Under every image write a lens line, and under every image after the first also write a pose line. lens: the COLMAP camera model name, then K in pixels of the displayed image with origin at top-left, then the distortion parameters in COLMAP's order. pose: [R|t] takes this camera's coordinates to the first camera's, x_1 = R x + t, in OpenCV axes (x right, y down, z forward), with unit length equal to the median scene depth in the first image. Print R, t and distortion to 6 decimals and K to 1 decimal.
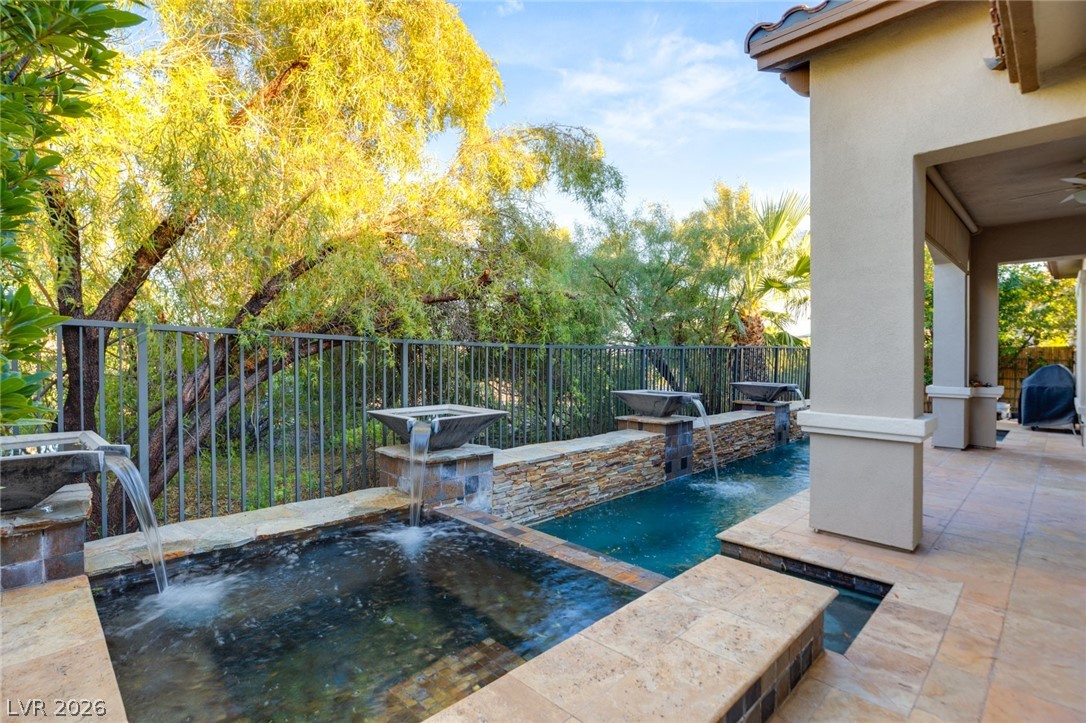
lens RADIAL K [[535.9, 0, 543.0], [0, 535.9, 361.5], [0, 0, 1]] dist [-0.001831, -0.000174]
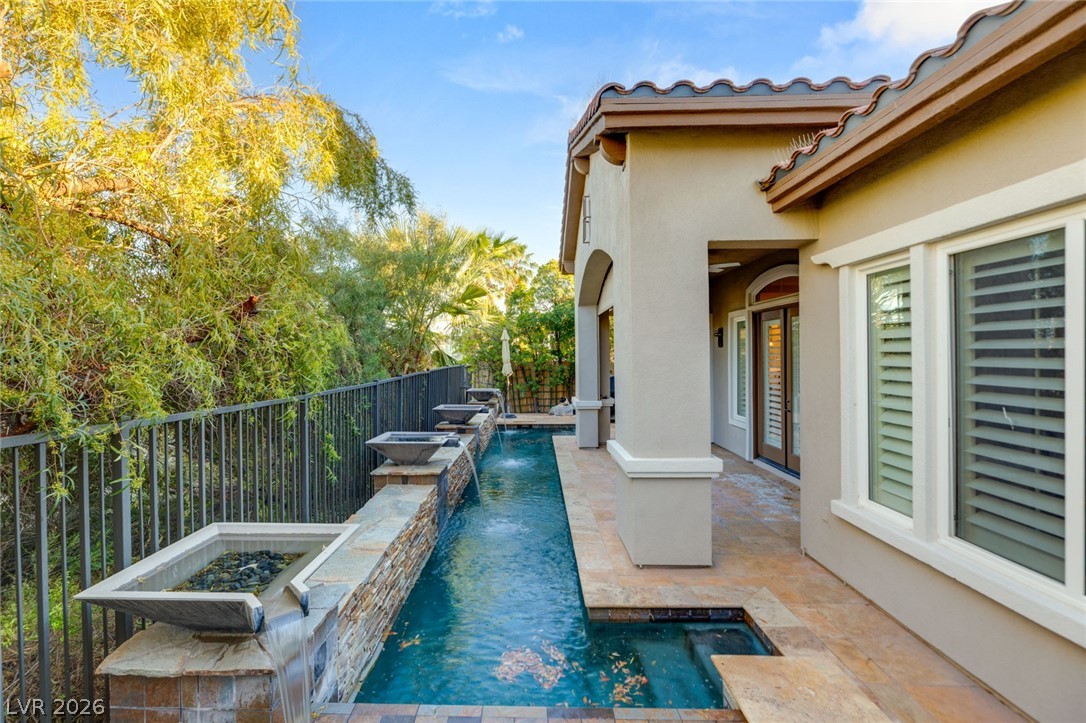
lens RADIAL K [[499.3, 0, 543.0], [0, 499.3, 361.5], [0, 0, 1]] dist [-0.000472, -0.000147]
pose [[0.718280, -0.013611, 0.695621, -0.352604], [0.014567, 0.999884, 0.004523, -0.115703], [-0.695601, 0.006884, 0.718395, 0.426201]]
